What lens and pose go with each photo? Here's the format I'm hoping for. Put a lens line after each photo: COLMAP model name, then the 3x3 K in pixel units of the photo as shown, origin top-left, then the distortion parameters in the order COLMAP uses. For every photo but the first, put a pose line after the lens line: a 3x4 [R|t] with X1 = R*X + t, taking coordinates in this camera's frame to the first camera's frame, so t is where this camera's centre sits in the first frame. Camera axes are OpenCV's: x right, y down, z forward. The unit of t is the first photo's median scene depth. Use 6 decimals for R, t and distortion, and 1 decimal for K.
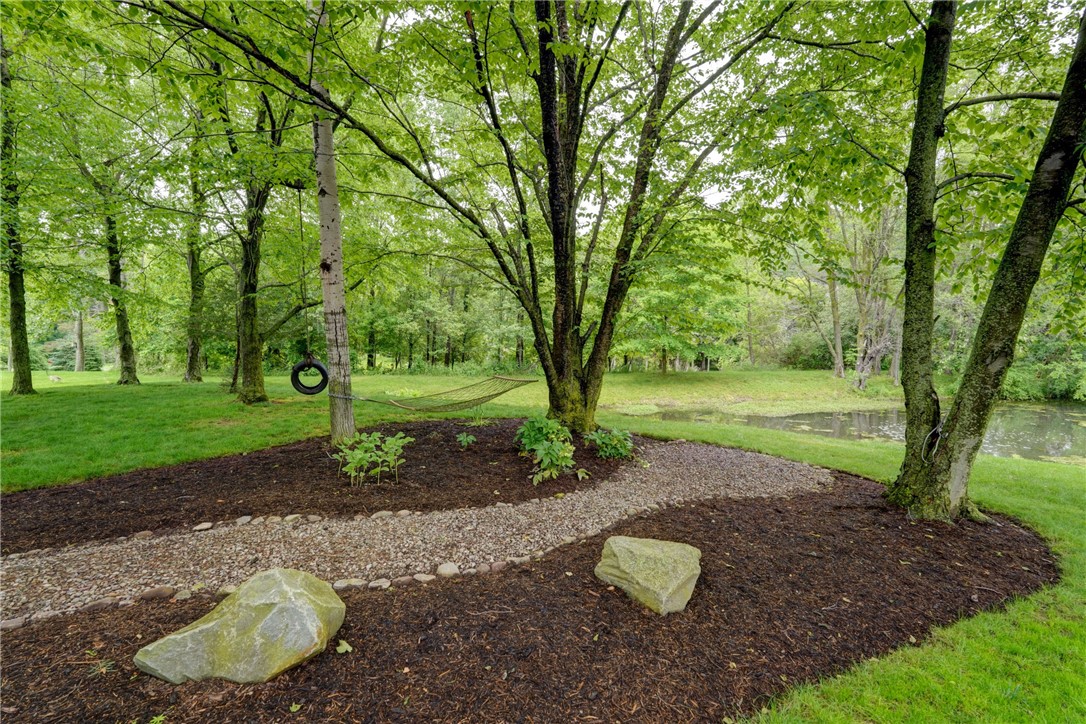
lens RADIAL K [[488.1, 0, 536.9], [0, 488.1, 363.2], [0, 0, 1]] dist [0.003803, 0.000971]
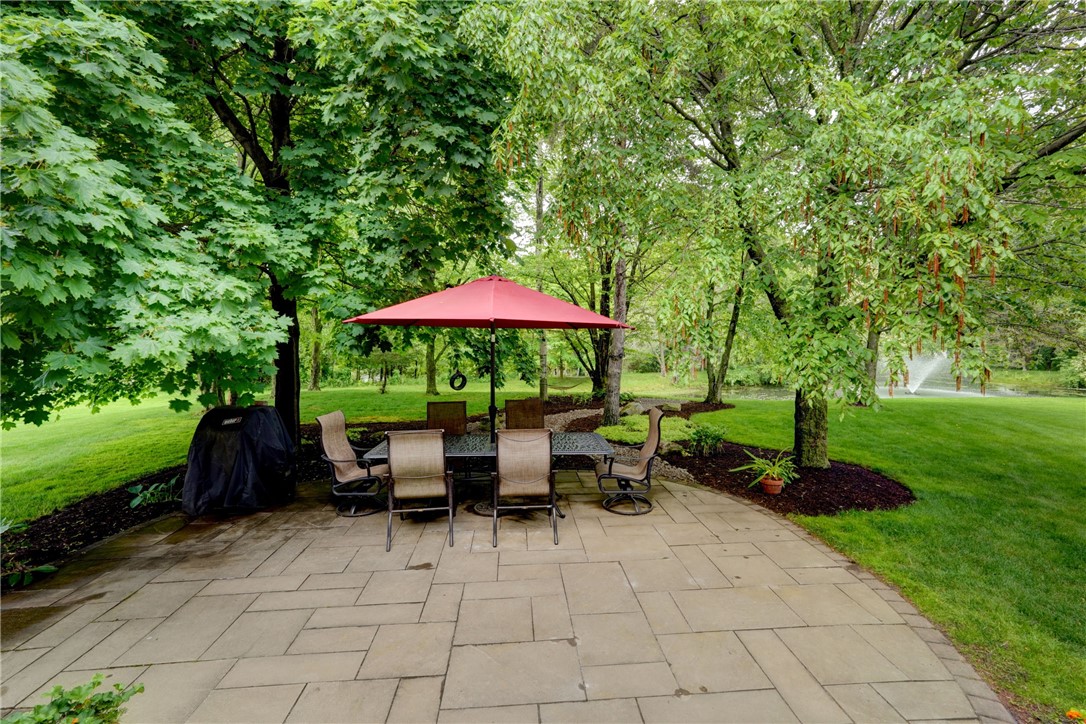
lens RADIAL K [[488.1, 0, 543.0], [0, 488.1, 361.2], [0, 0, 1]] dist [0.003803, 0.000971]
pose [[0.938061, -0.021429, 0.345806, -0.851105], [0.030342, 0.999332, -0.020382, -0.005291], [-0.345138, 0.029612, 0.938085, -1.027686]]
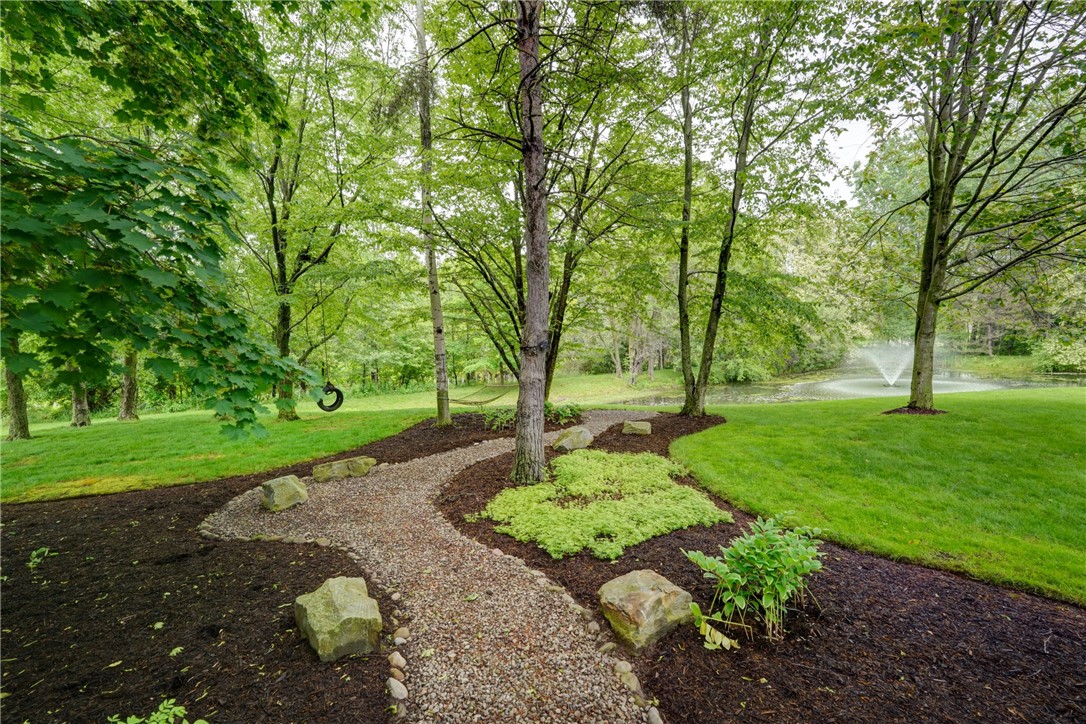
lens RADIAL K [[488.1, 0, 544.8], [0, 488.1, 360.2], [0, 0, 1]] dist [0.003803, 0.000971]
pose [[0.900332, -0.051515, 0.432143, -0.523111], [0.069238, 0.997278, -0.025368, -0.003498], [-0.429660, 0.052761, 0.901448, -0.528621]]
